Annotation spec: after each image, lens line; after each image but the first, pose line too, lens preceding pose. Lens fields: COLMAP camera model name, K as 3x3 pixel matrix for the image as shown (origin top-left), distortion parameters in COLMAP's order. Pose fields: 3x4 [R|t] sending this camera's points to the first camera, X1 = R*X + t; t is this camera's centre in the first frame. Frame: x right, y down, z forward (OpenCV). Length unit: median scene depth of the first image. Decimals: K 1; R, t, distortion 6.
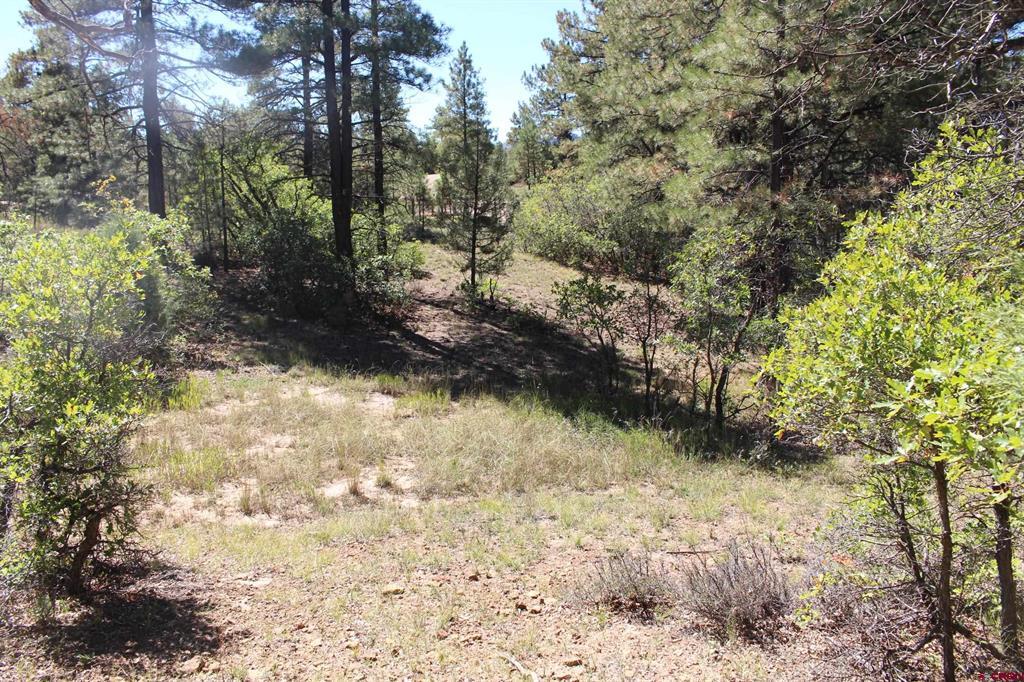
lens RADIAL K [[858.8, 0, 506.2], [0, 858.8, 347.5], [0, 0, 1]] dist [-0.150829, 0.114193]
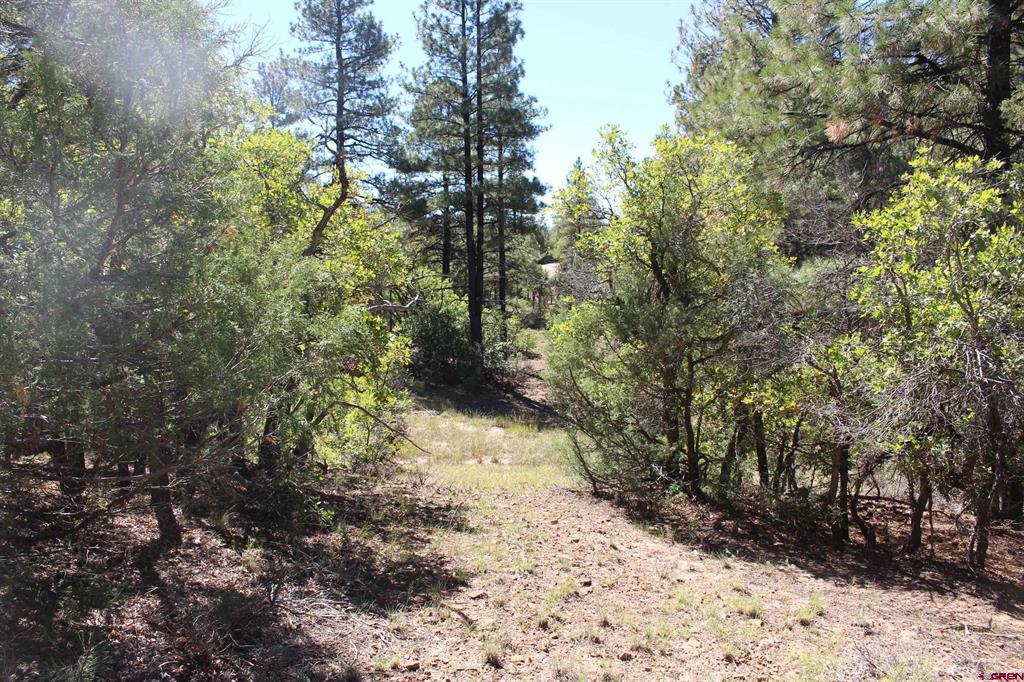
lens RADIAL K [[858.8, 0, 506.2], [0, 858.8, 347.5], [0, 0, 1]] dist [-0.150829, 0.114193]
pose [[0.988952, 0.014074, -0.147566, 0.074757], [-0.027703, 0.995491, -0.090717, 0.032110], [0.145624, 0.093803, 0.984883, -0.424661]]
